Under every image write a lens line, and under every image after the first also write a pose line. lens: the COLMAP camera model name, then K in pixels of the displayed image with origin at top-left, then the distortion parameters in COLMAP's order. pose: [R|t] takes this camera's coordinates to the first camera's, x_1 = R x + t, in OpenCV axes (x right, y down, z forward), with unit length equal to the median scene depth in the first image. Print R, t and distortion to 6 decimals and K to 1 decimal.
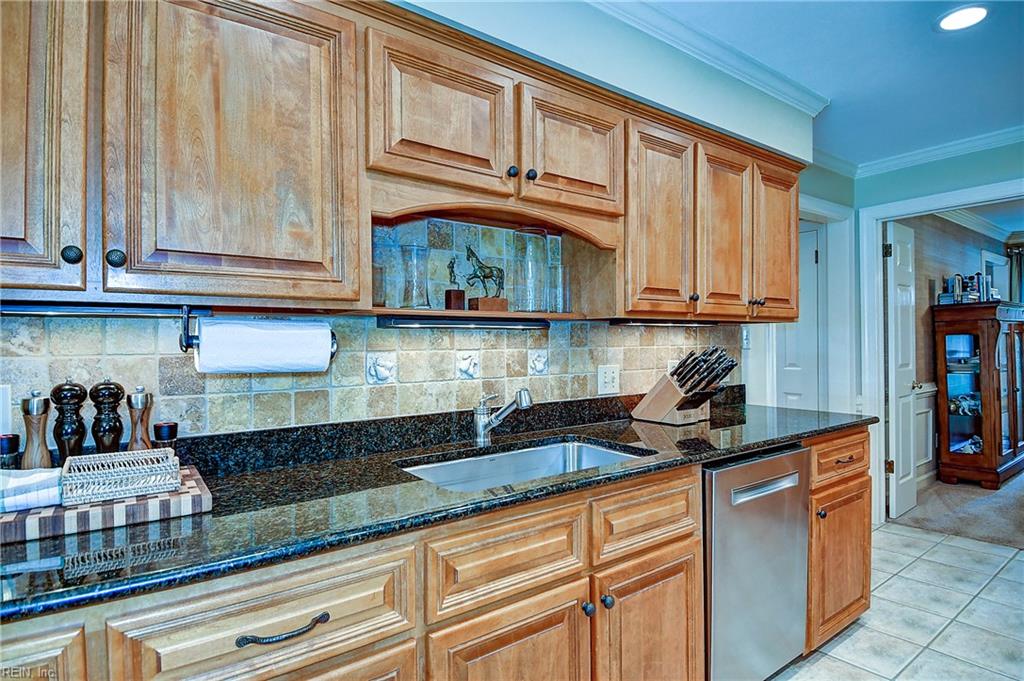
lens RADIAL K [[537.6, 0, 512.0], [0, 537.6, 340.5], [0, 0, 1]] dist [0.004172, -0.034239]
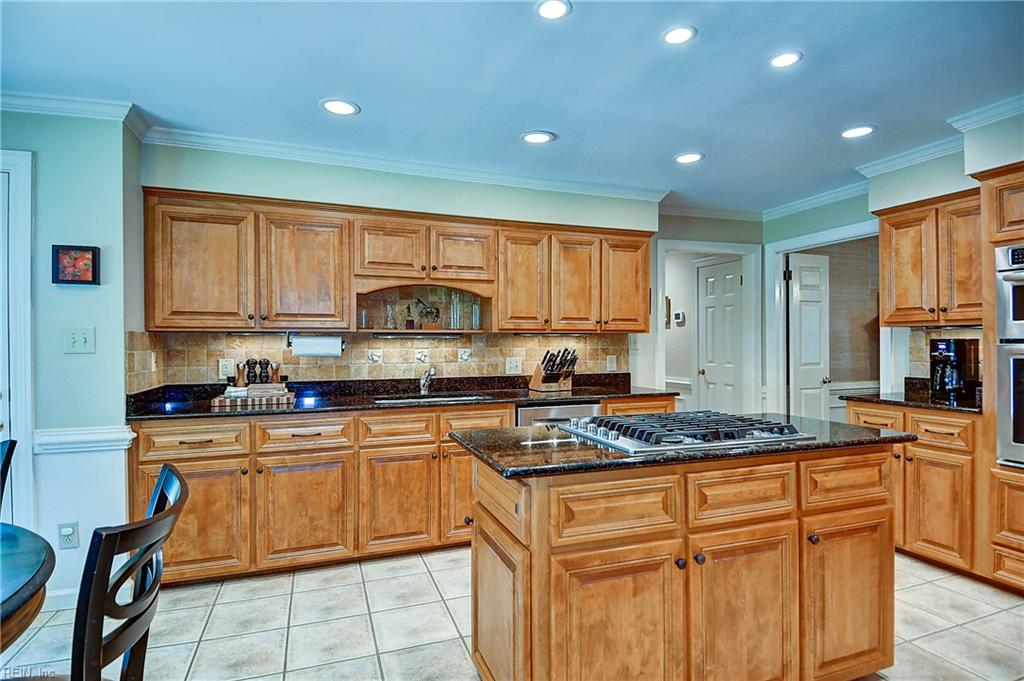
lens RADIAL K [[537.6, 0, 512.0], [0, 537.6, 340.5], [0, 0, 1]] dist [0.004172, -0.034239]
pose [[0.963402, 0.004938, -0.268016, 0.891169], [-0.004740, 0.999988, 0.001386, -0.019197], [0.268020, -0.000065, 0.963413, -0.974235]]
